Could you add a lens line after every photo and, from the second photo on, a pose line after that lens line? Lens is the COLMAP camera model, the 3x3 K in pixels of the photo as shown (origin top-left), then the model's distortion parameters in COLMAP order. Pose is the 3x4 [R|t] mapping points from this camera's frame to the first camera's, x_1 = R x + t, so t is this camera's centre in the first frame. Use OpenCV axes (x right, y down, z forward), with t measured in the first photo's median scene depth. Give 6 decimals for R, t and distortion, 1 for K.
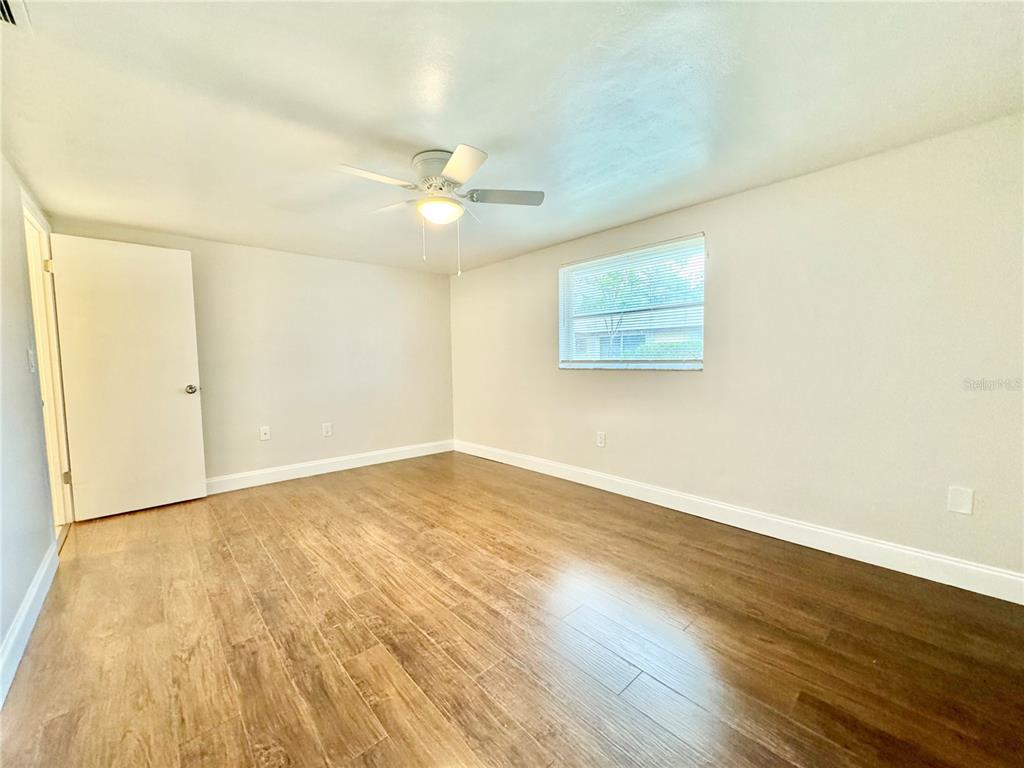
lens RADIAL K [[408.4, 0, 512.6], [0, 408.4, 387.8], [0, 0, 1]] dist [-0.000363, -0.000303]
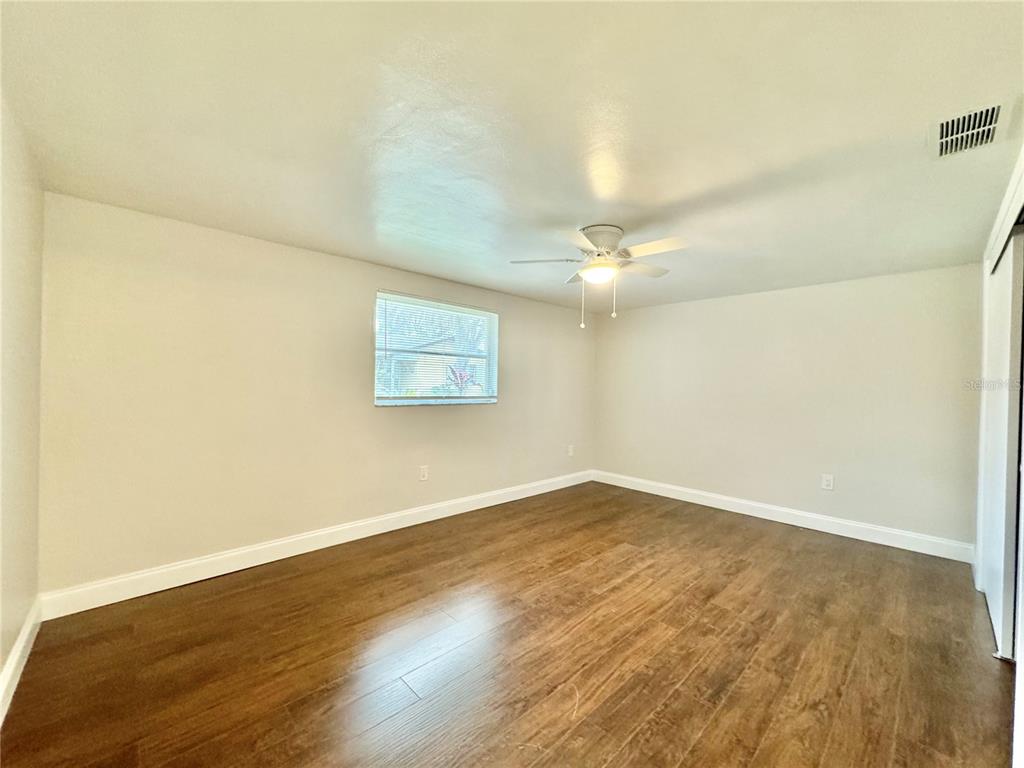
lens RADIAL K [[408.4, 0, 512.4], [0, 408.4, 384.9], [0, 0, 1]] dist [-0.000363, -0.000303]
pose [[-0.026964, 0.012665, 0.999556, -1.372904], [0.055797, 0.998380, -0.011145, -0.119607], [-0.998078, 0.055472, -0.027627, 1.335398]]
